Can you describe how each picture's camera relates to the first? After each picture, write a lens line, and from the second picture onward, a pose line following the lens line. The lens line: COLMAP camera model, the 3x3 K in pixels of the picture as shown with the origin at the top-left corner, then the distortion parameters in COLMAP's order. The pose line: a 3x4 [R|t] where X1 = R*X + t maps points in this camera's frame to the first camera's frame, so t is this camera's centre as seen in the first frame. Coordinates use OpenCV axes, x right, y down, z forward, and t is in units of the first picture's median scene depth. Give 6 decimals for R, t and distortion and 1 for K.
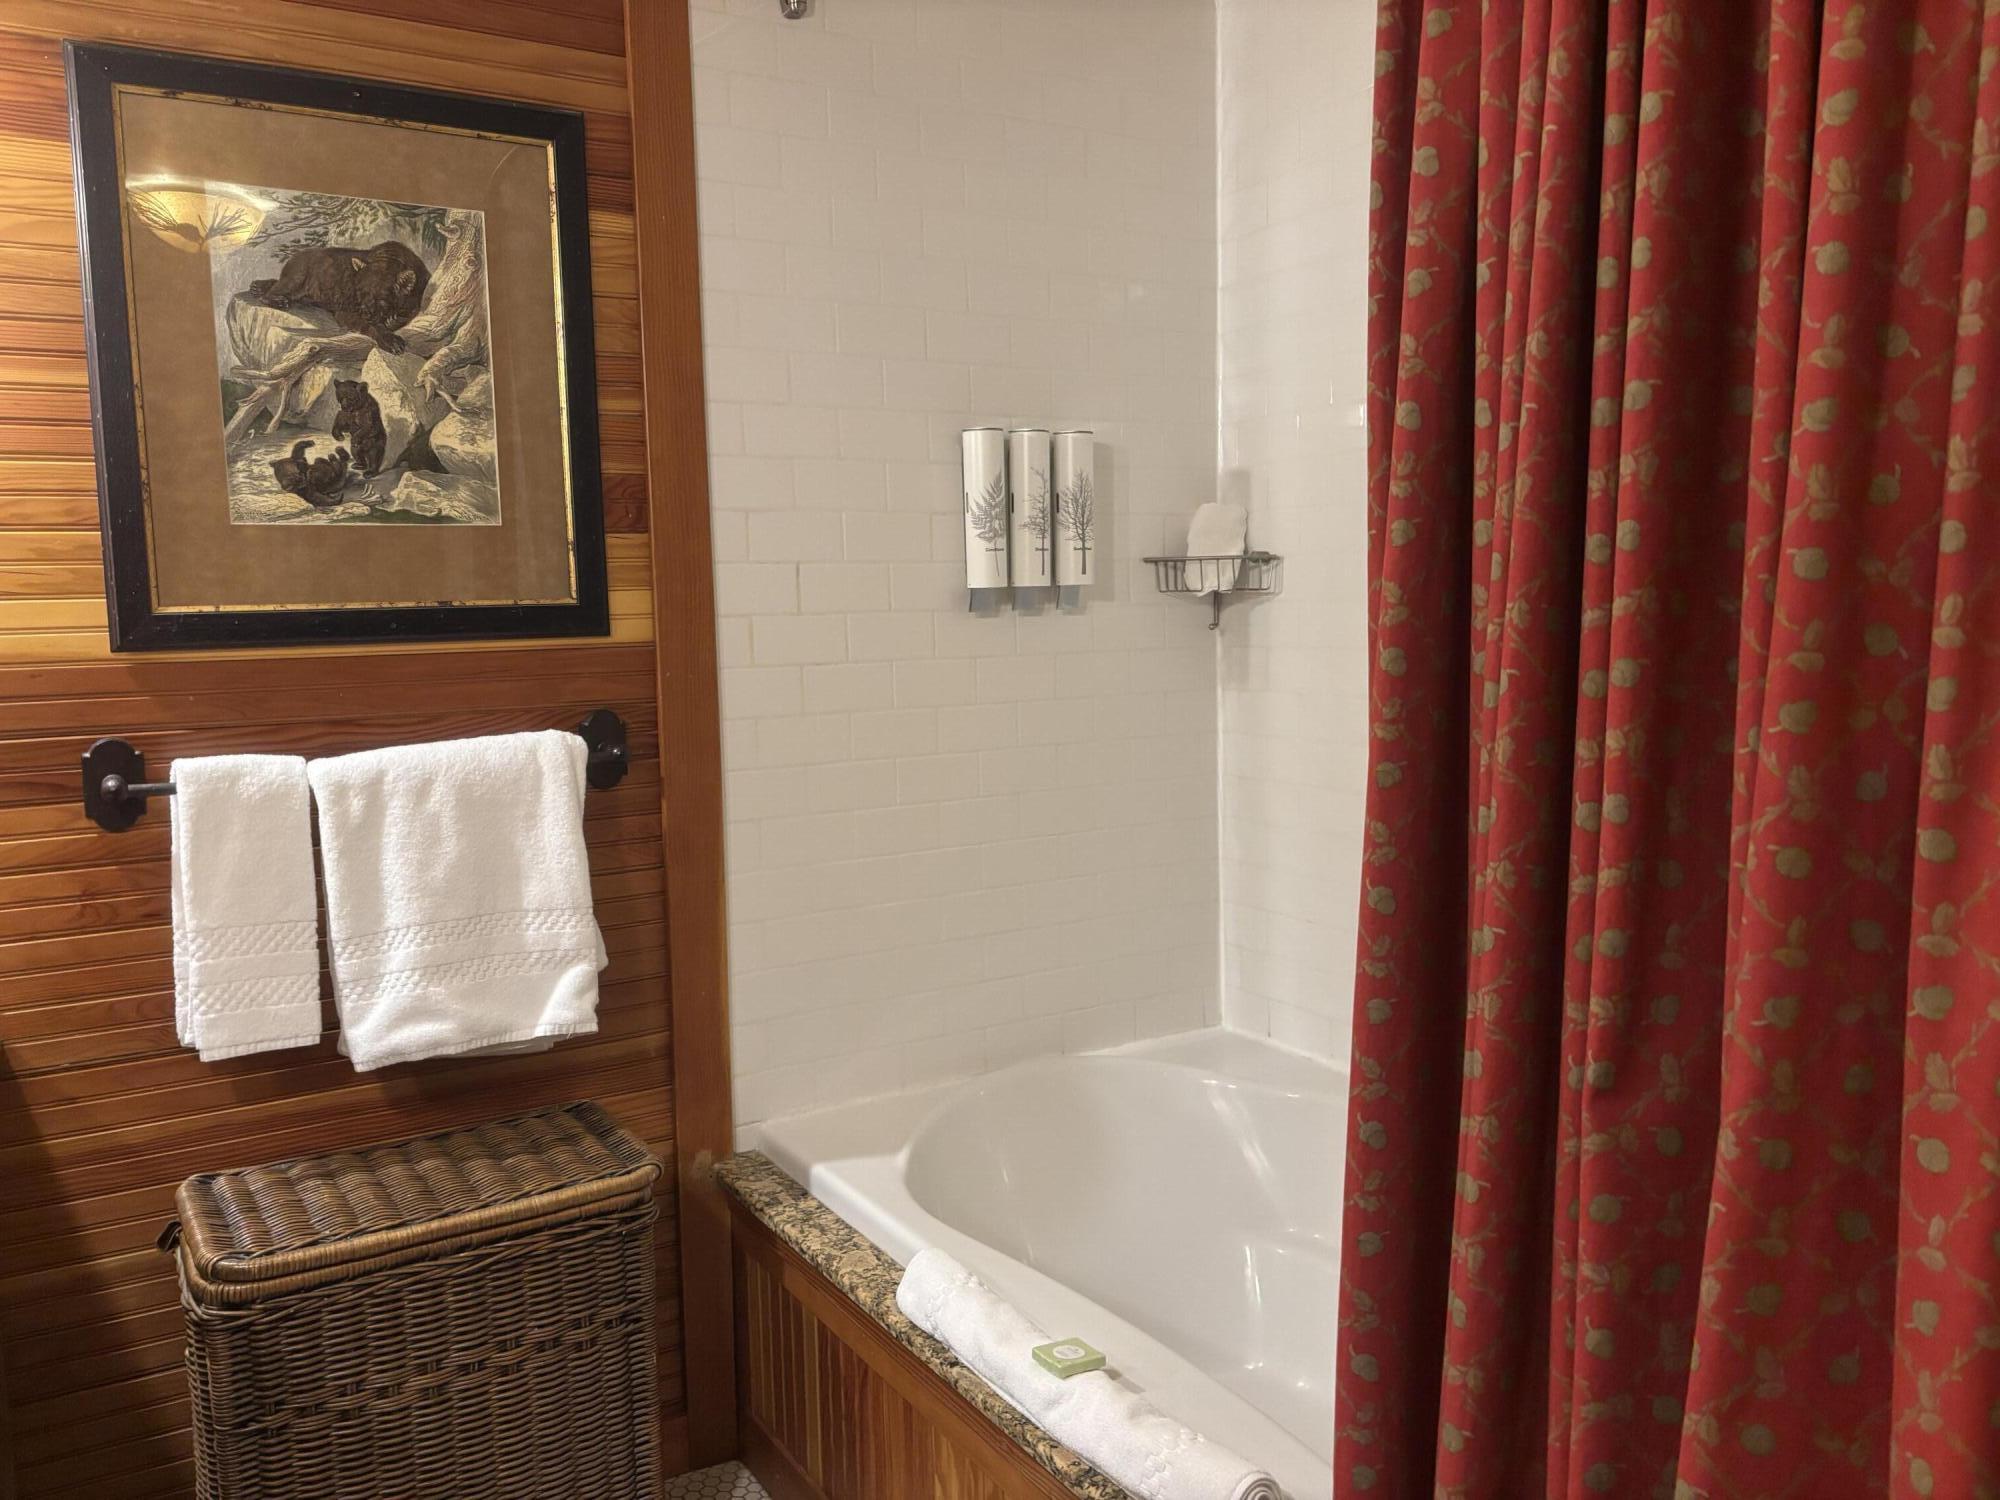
lens RADIAL K [[1478.2, 0, 993.5], [0, 1478.2, 742.8], [0, 0, 1]] dist [0.012377, -0.020136]
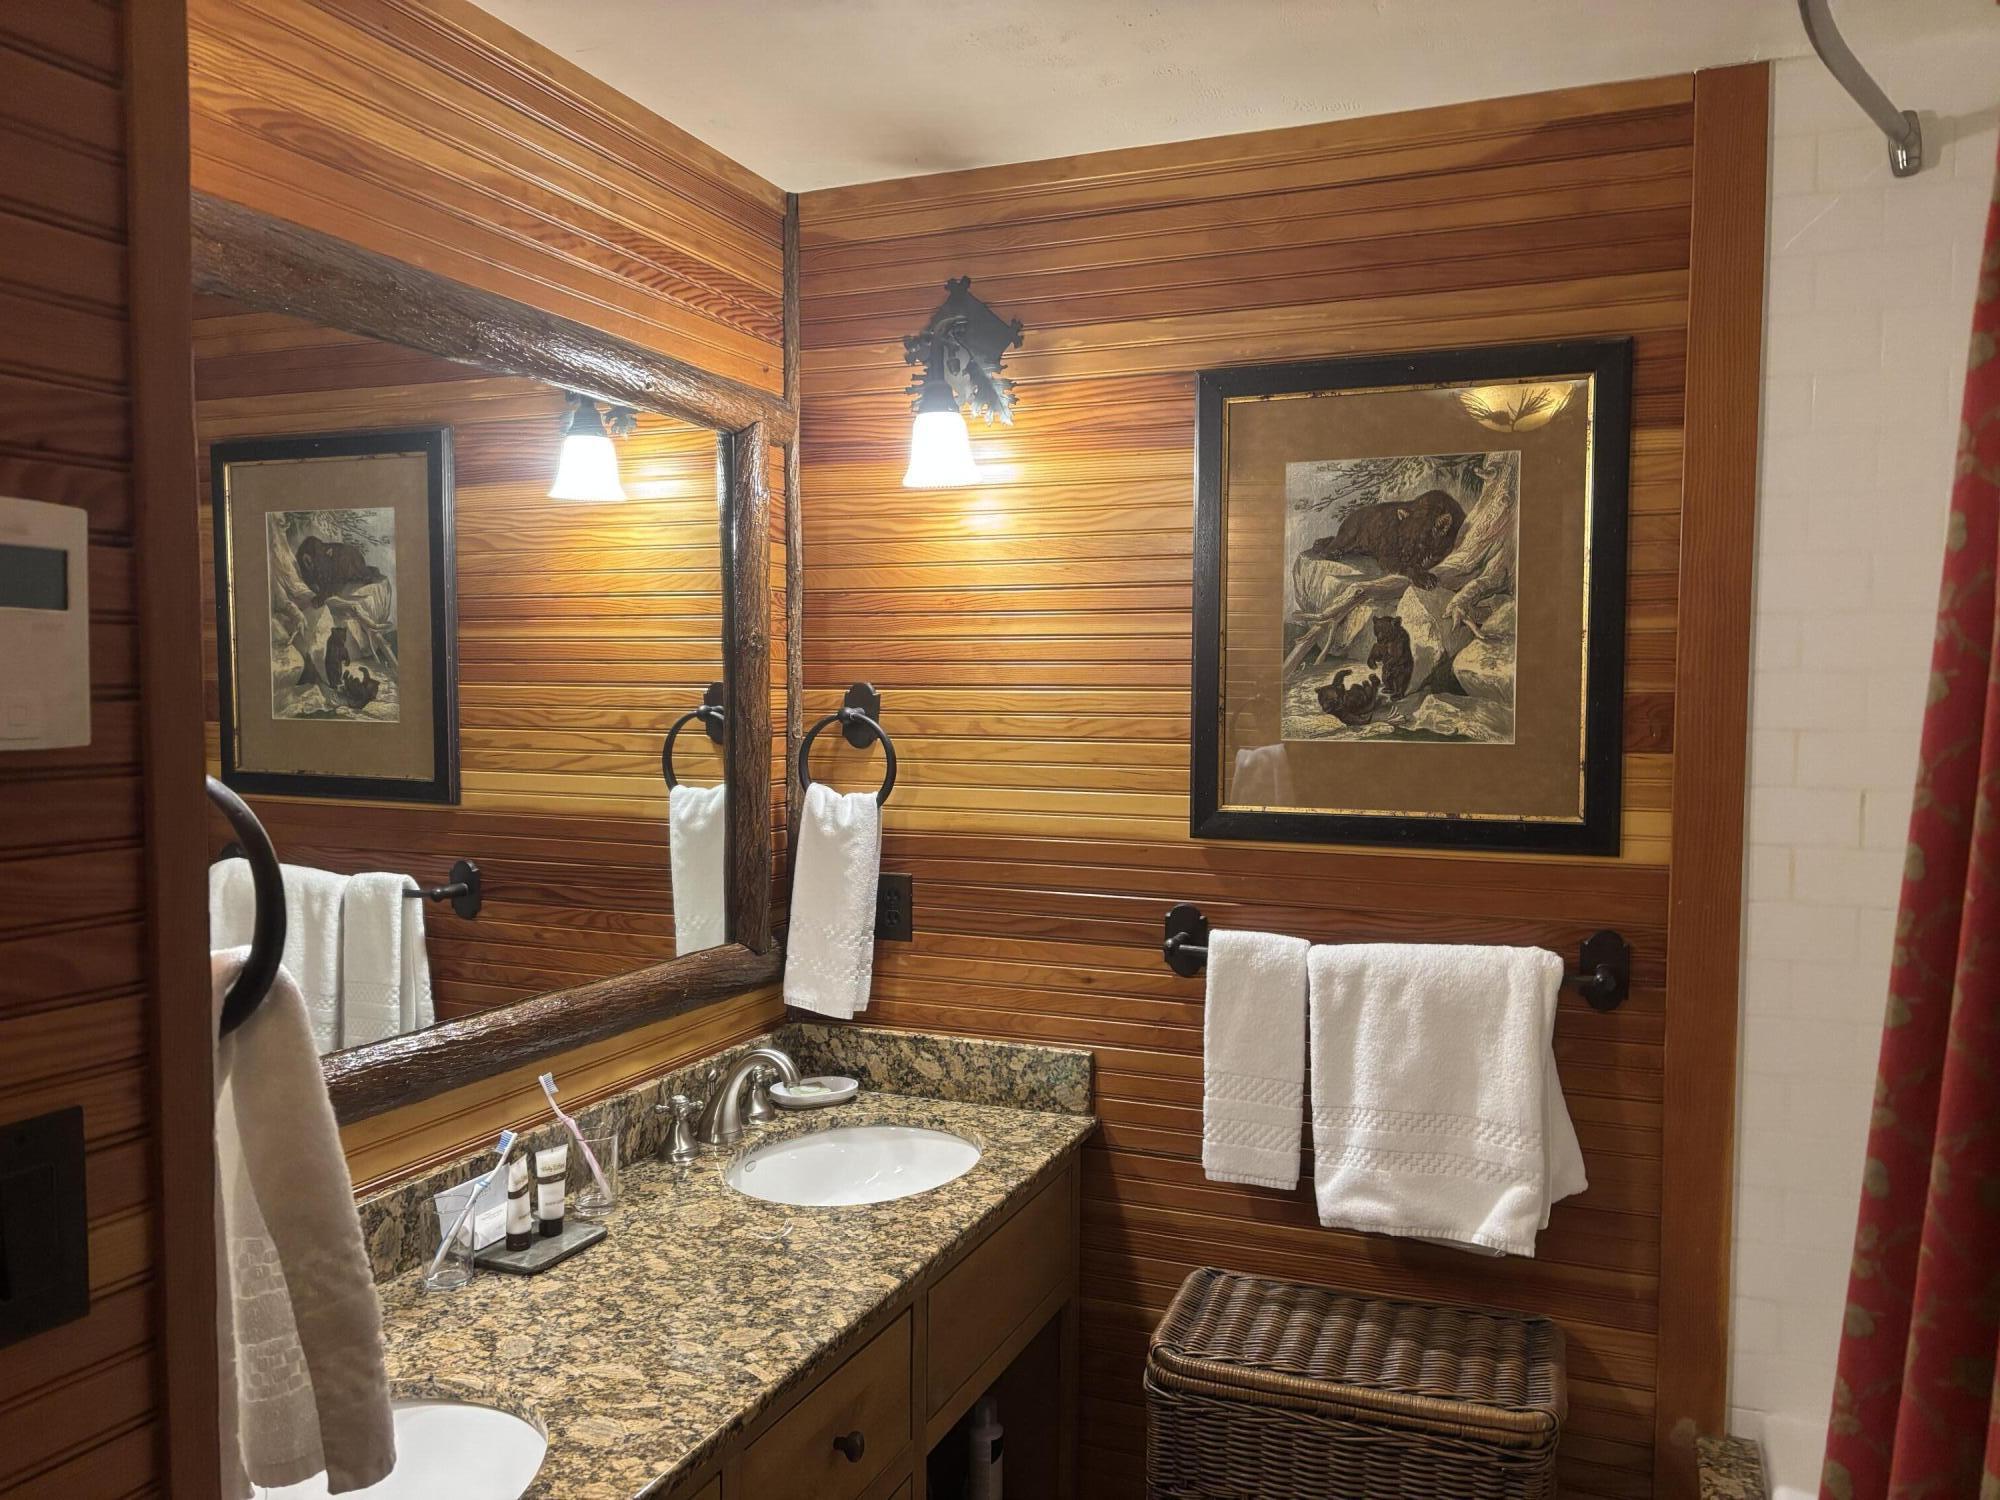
lens RADIAL K [[1478.2, 0, 992.1], [0, 1478.2, 750.1], [0, 0, 1]] dist [0.012377, -0.020136]
pose [[0.608274, 0.059755, -0.791475, 0.290069], [-0.097968, 0.995190, -0.000156, -0.113419], [0.787658, 0.077634, 0.611202, 0.074325]]
